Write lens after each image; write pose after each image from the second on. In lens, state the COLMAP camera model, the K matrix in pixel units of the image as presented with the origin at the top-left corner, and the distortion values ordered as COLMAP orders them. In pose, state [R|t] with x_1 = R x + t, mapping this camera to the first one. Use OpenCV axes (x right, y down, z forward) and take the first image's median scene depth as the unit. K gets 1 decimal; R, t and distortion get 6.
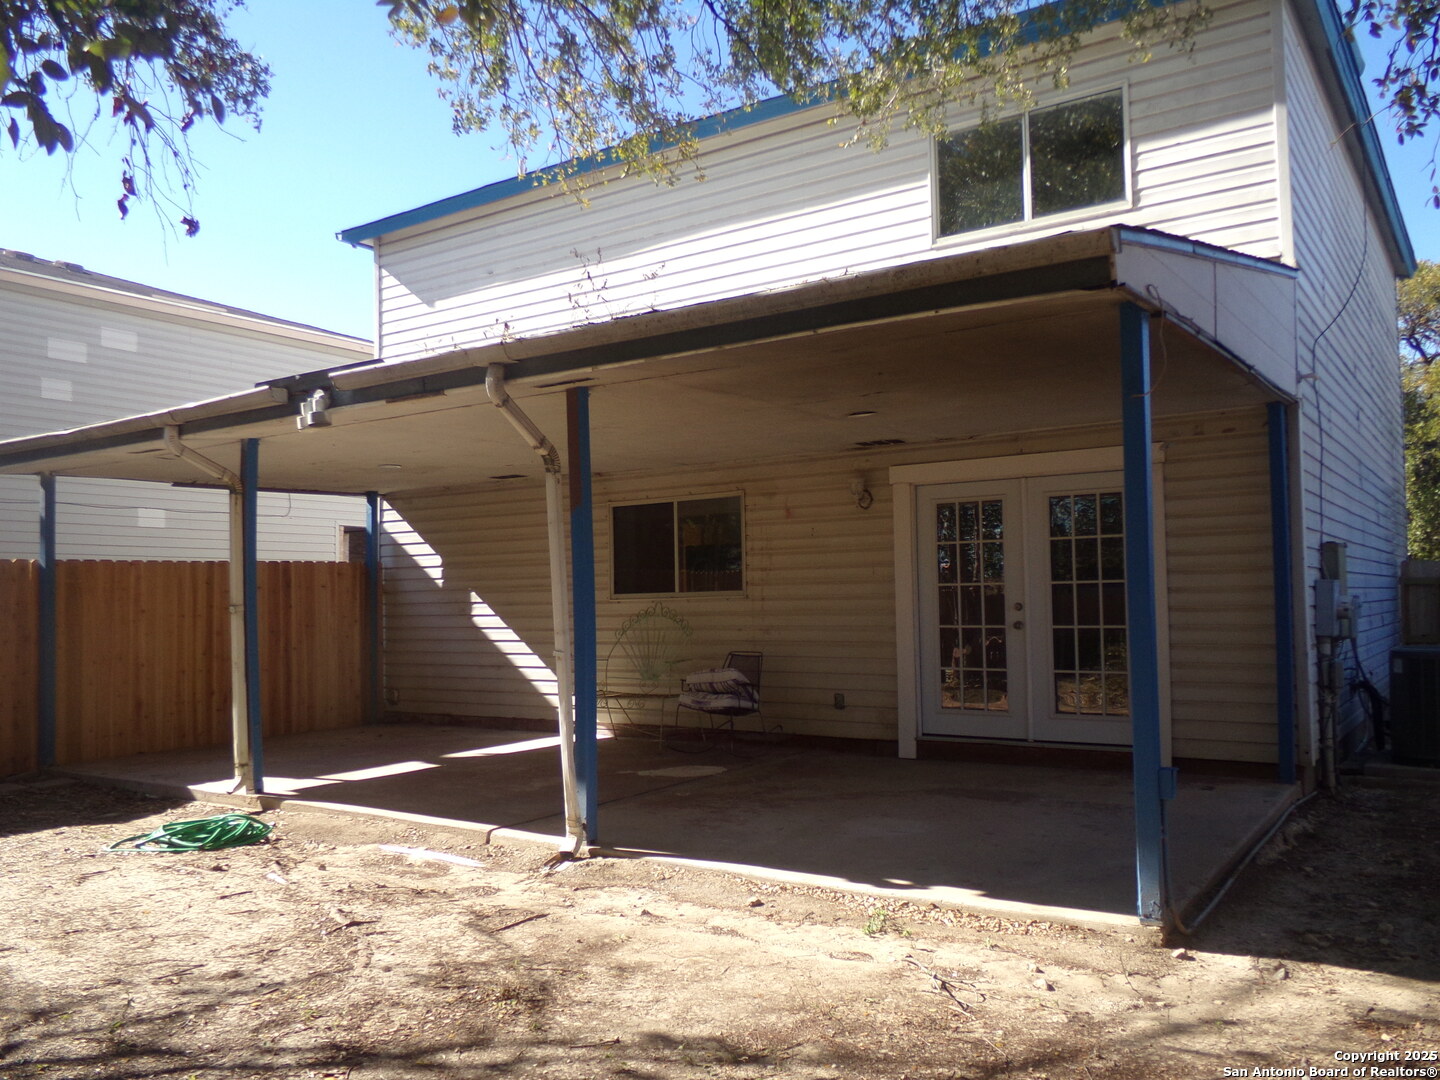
lens RADIAL K [[1143.6, 0, 720.0], [0, 1143.6, 540.0], [0, 0, 1]] dist [0.058748, -0.131171]
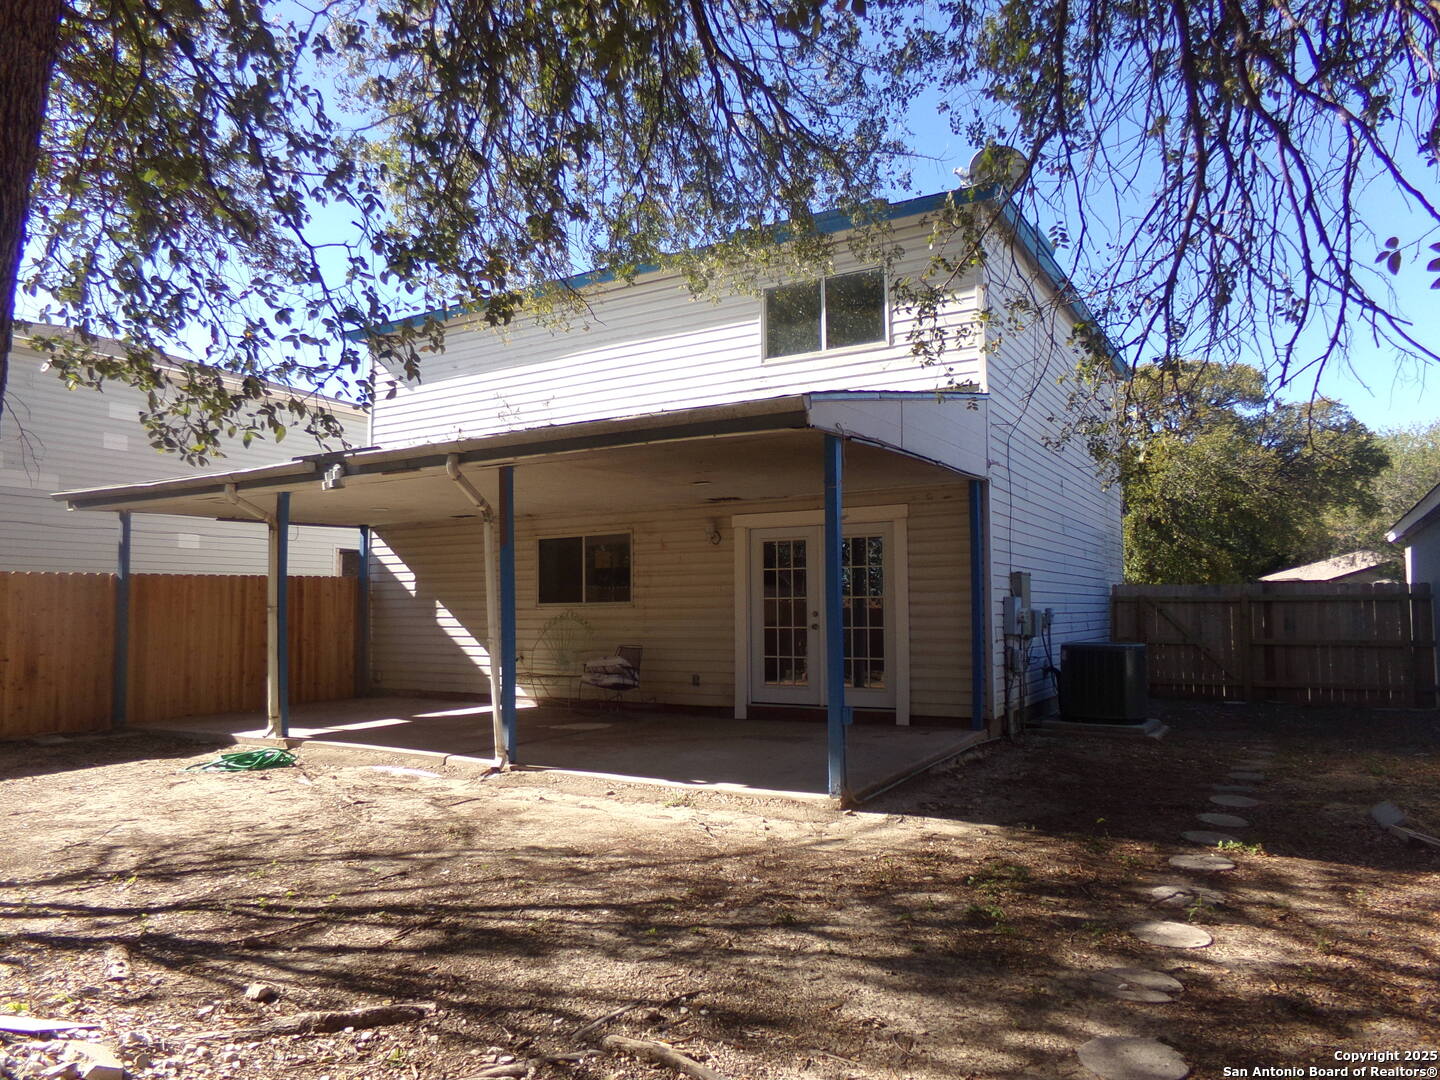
lens RADIAL K [[1024.8, 0, 720.0], [0, 1024.8, 540.0], [0, 0, 1]] dist [-0.154313, 0.407301]
pose [[0.998341, 0.013593, 0.055944, 0.070456], [-0.012541, 0.999739, -0.019113, -0.009951], [-0.056189, 0.018380, 0.998251, -0.305312]]
